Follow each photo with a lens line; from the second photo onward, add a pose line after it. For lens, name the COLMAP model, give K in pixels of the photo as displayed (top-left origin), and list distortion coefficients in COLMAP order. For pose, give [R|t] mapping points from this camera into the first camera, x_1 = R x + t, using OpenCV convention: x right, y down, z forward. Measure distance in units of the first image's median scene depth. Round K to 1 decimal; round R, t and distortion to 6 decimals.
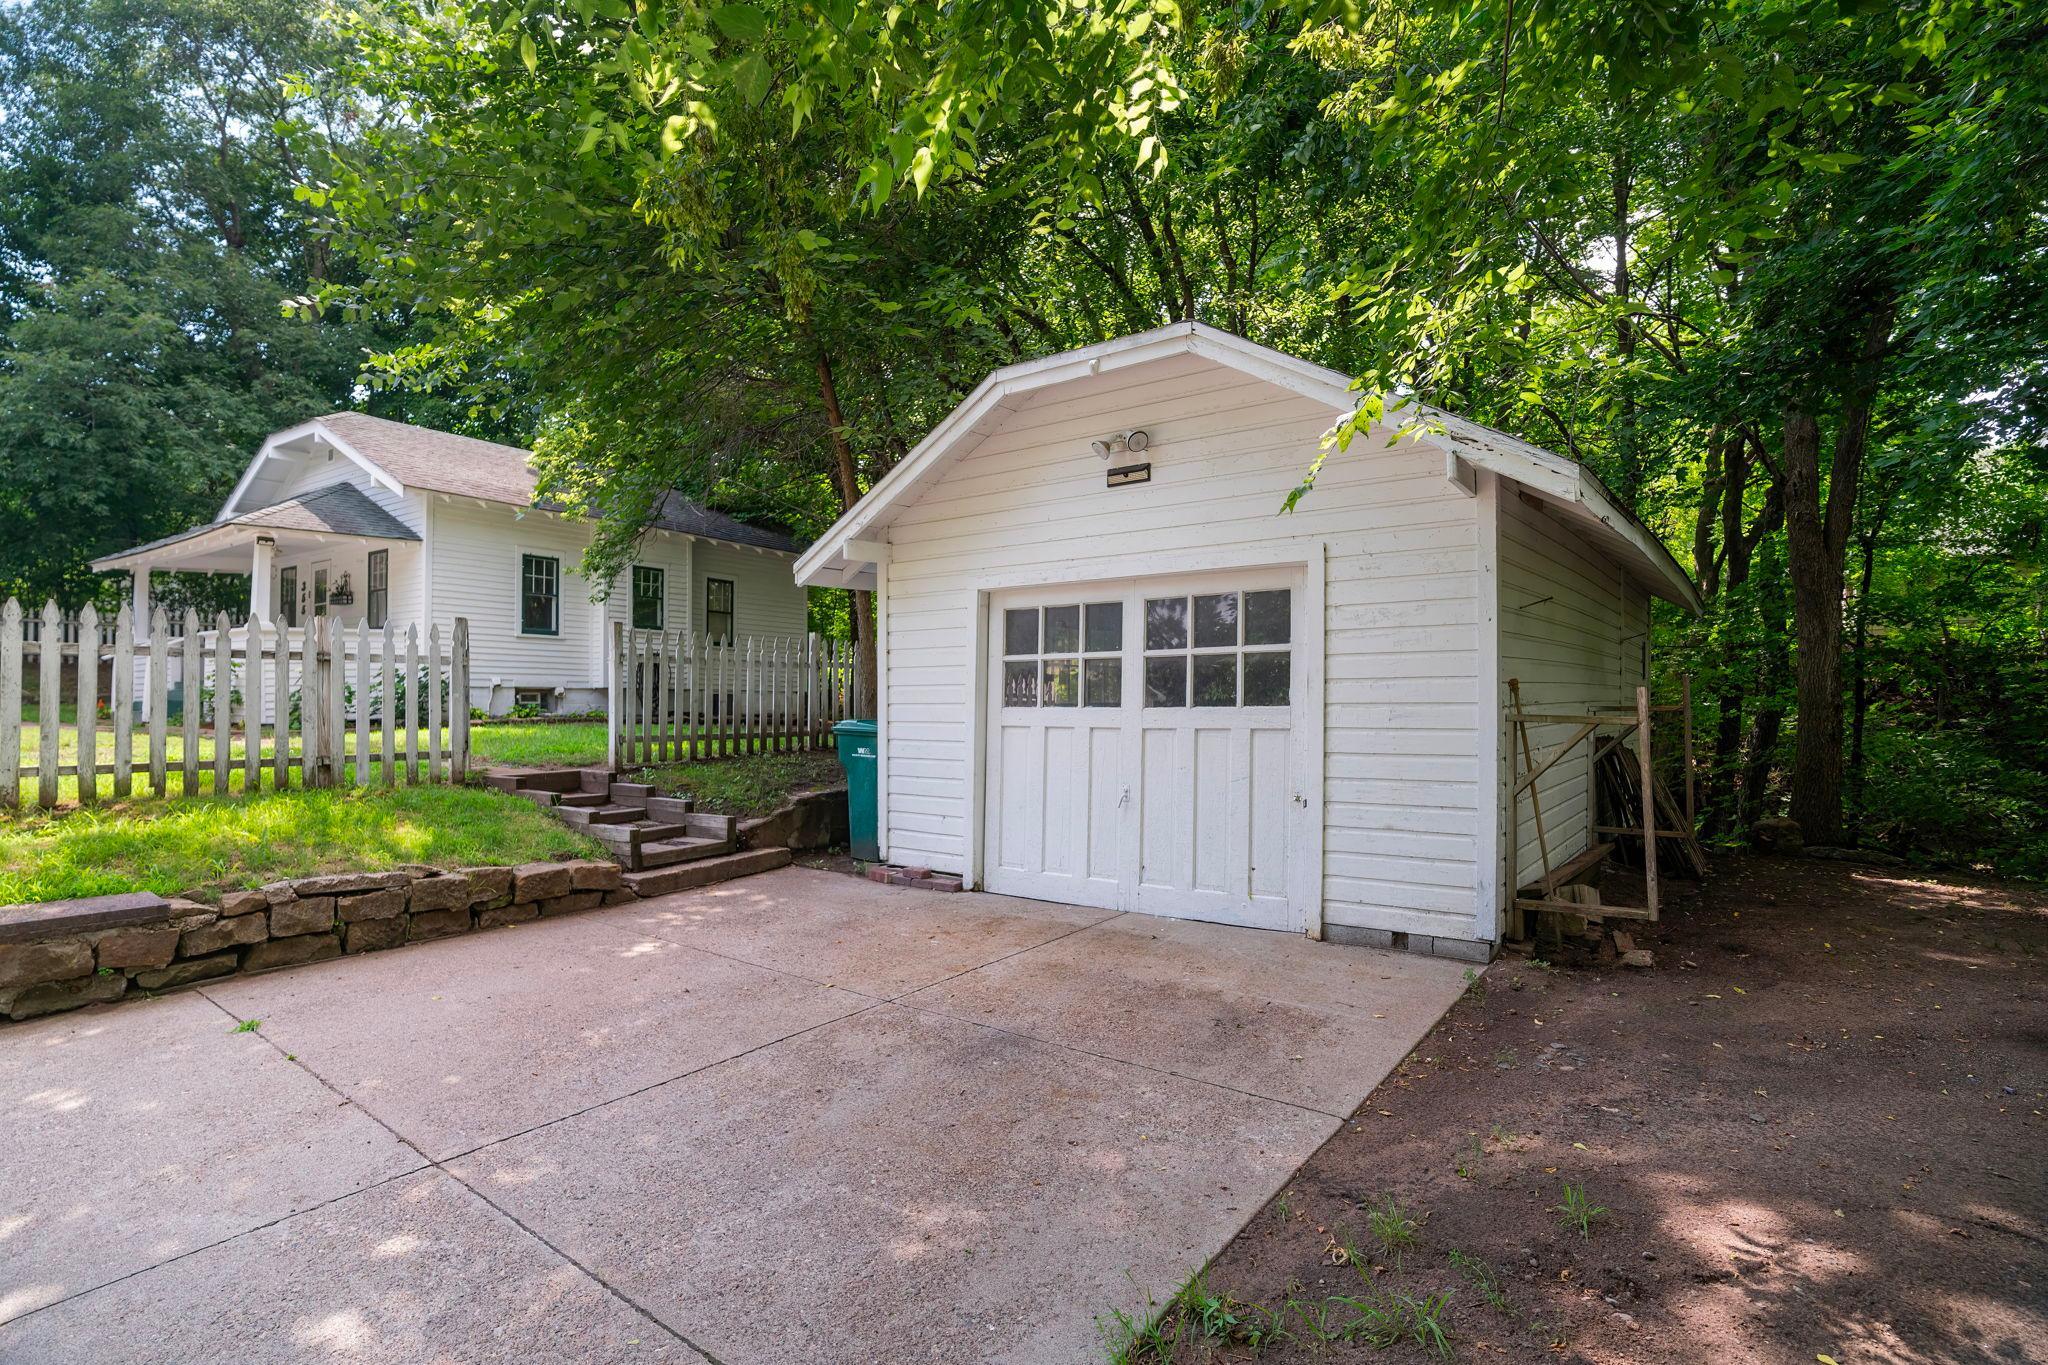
lens RADIAL K [[1036.9, 0, 991.7], [0, 1036.9, 680.5], [0, 0, 1]] dist [-0.036099, 0.001293]
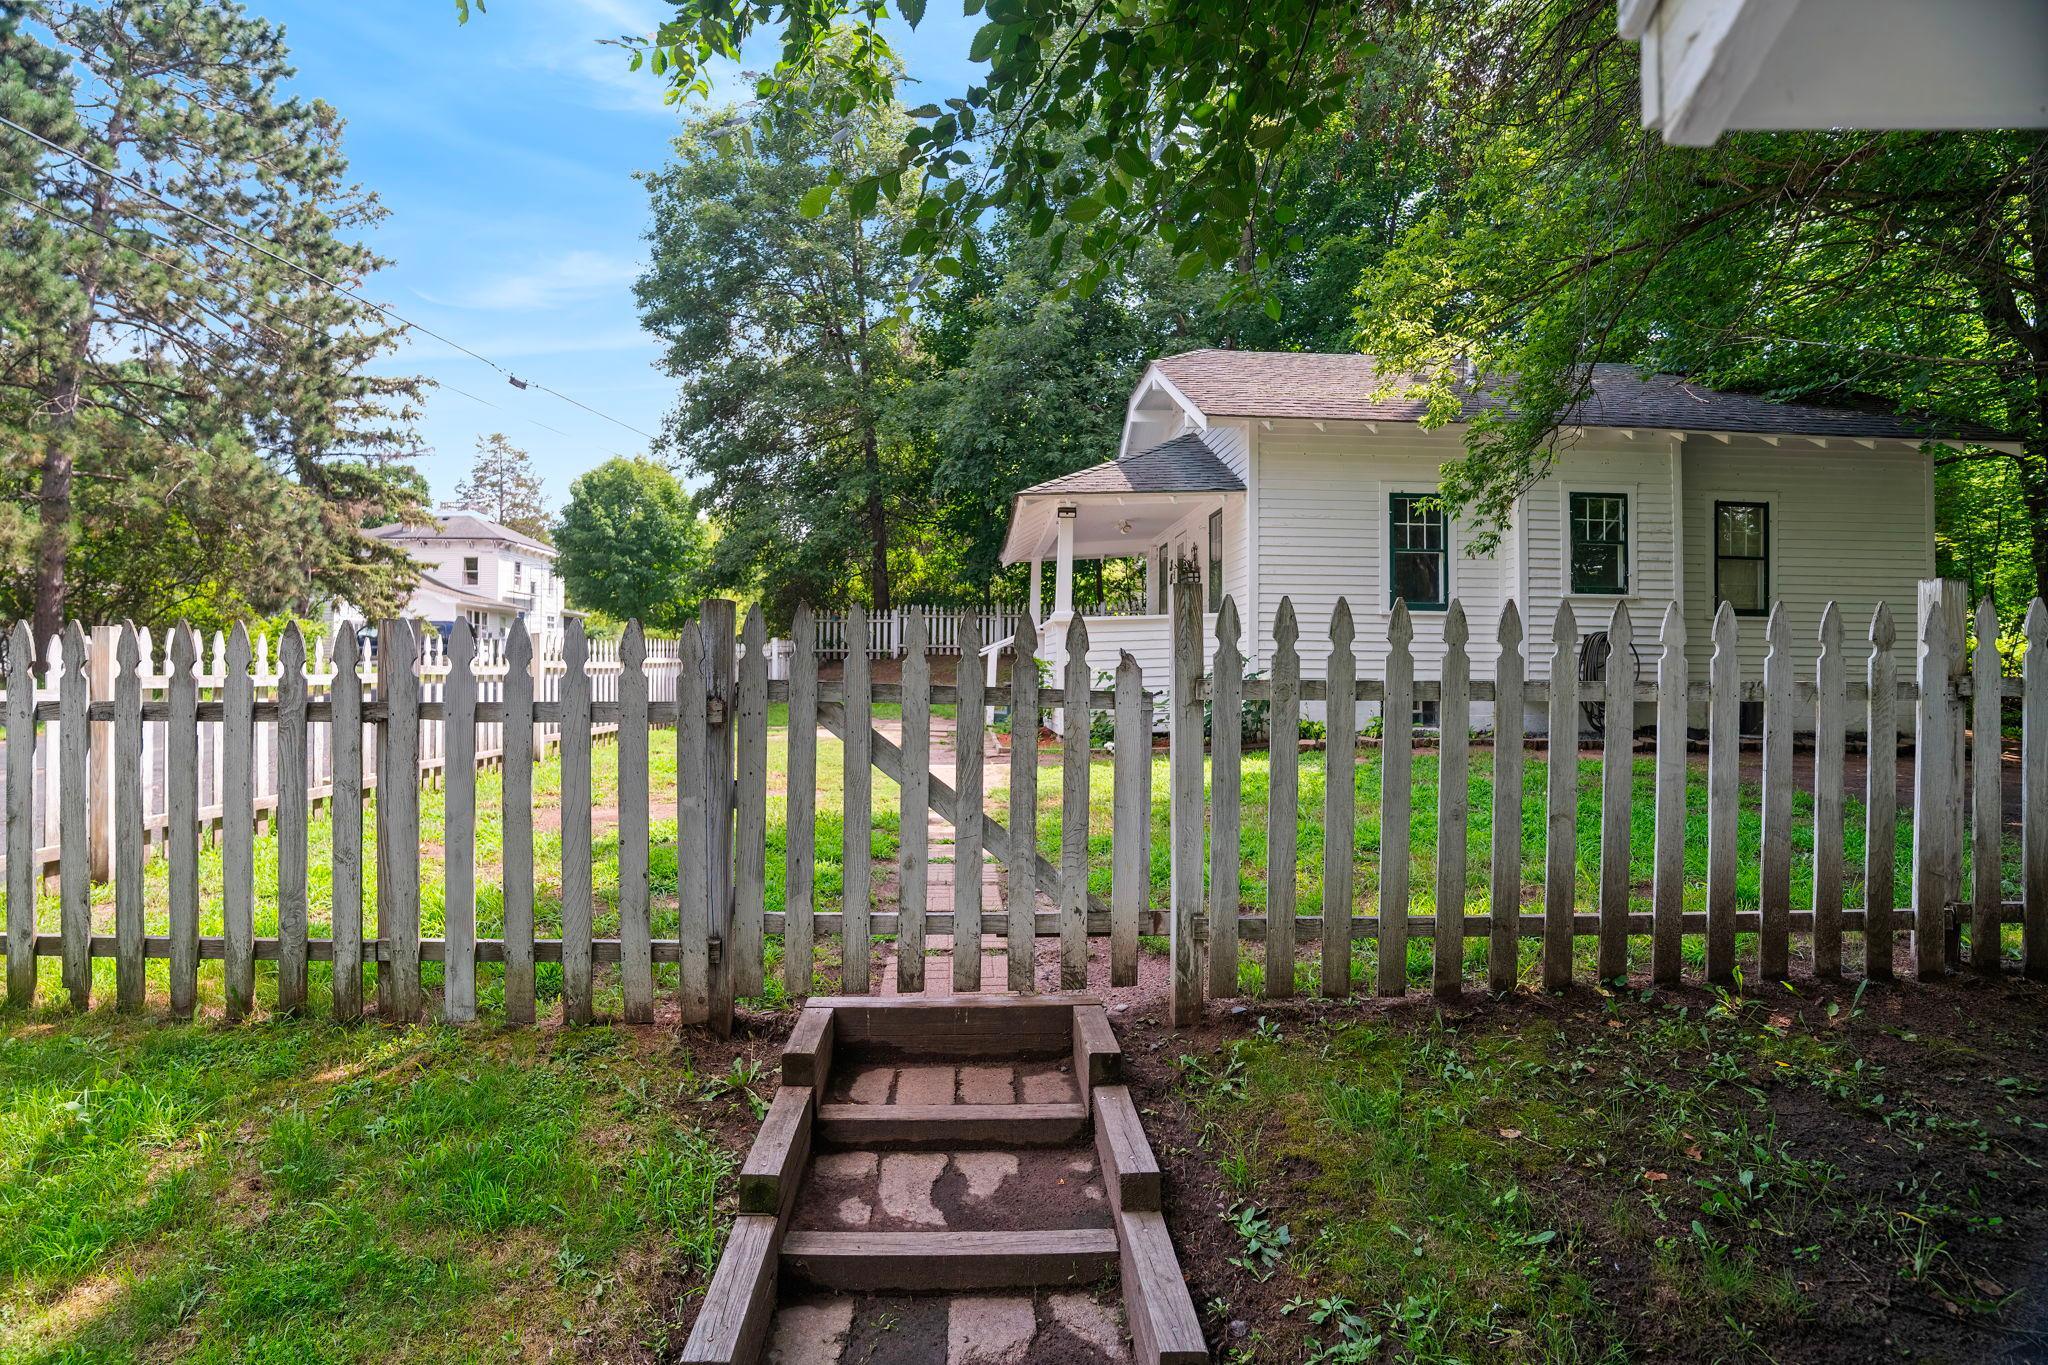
lens RADIAL K [[1036.9, 0, 991.7], [0, 1036.9, 680.5], [0, 0, 1]] dist [-0.036099, 0.001293]
pose [[0.597889, 0.011519, -0.801496, -0.067932], [0.011045, 0.999683, 0.022606, -0.018068], [0.801503, -0.022368, 0.597573, 0.402991]]
